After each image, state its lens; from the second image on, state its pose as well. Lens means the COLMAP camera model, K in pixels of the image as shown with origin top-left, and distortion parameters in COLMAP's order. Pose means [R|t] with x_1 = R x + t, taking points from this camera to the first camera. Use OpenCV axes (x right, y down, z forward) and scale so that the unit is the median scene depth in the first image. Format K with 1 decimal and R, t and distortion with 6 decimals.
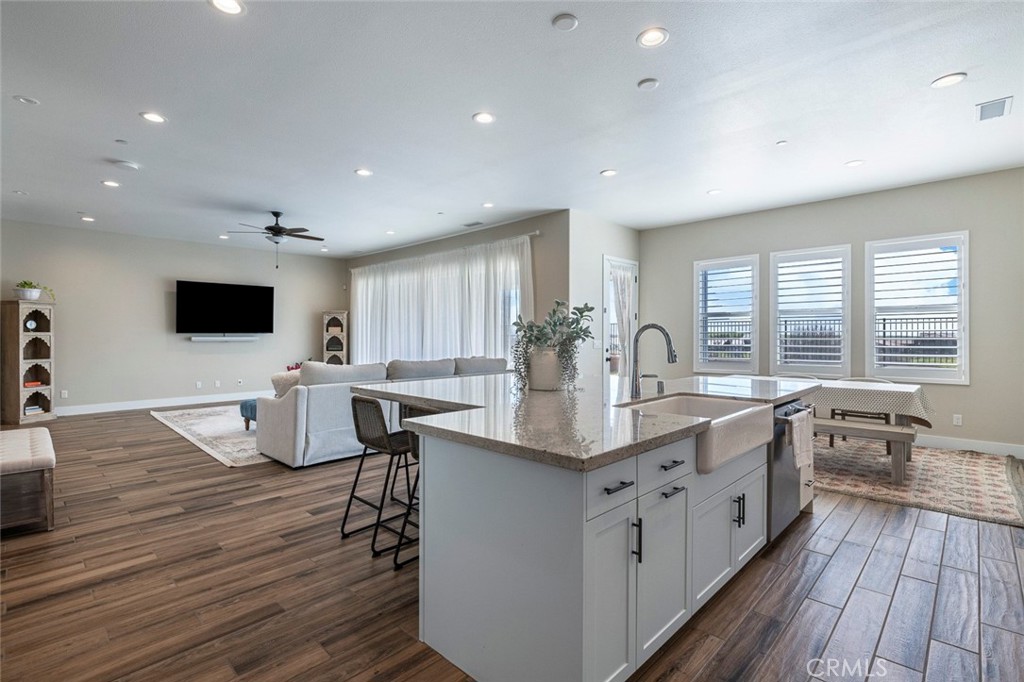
lens RADIAL K [[484.5, 0, 507.3], [0, 484.5, 333.5], [0, 0, 1]] dist [0.001049, 0.001604]
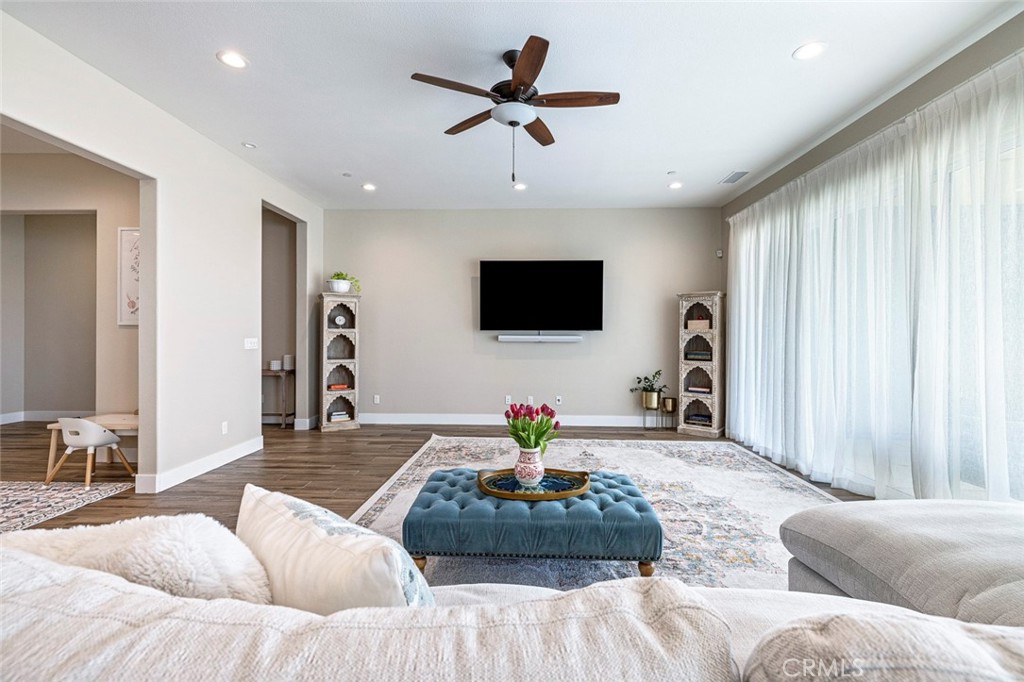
lens RADIAL K [[443.1, 0, 512.5], [0, 443.1, 336.5], [0, 0, 1]] dist [-0.000141, 0.000405]
pose [[0.677135, 0.004691, -0.735844, -0.160457], [-0.003239, 0.999989, 0.003394, 0.007689], [0.735852, 0.000085, 0.677143, 0.666534]]
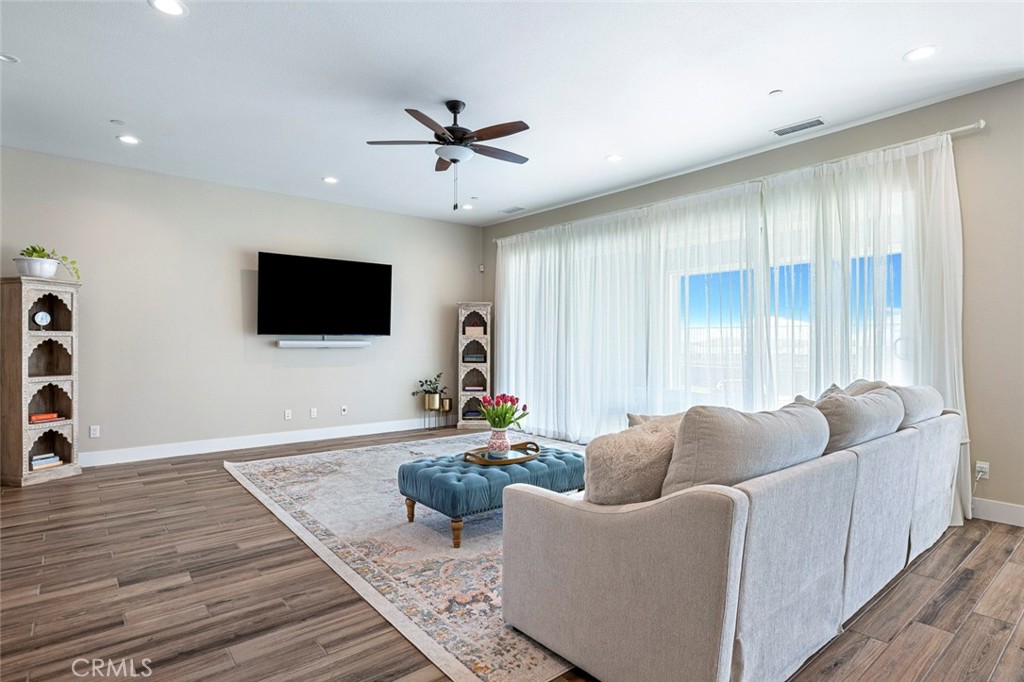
lens RADIAL K [[534.3, 0, 510.1], [0, 534.3, 341.6], [0, 0, 1]] dist [0.002335, -0.000402]
pose [[0.994132, 0.002586, -0.108140, -0.324717], [-0.002357, 0.999995, 0.002248, 0.007470], [0.108145, -0.001980, 0.994133, 0.394302]]
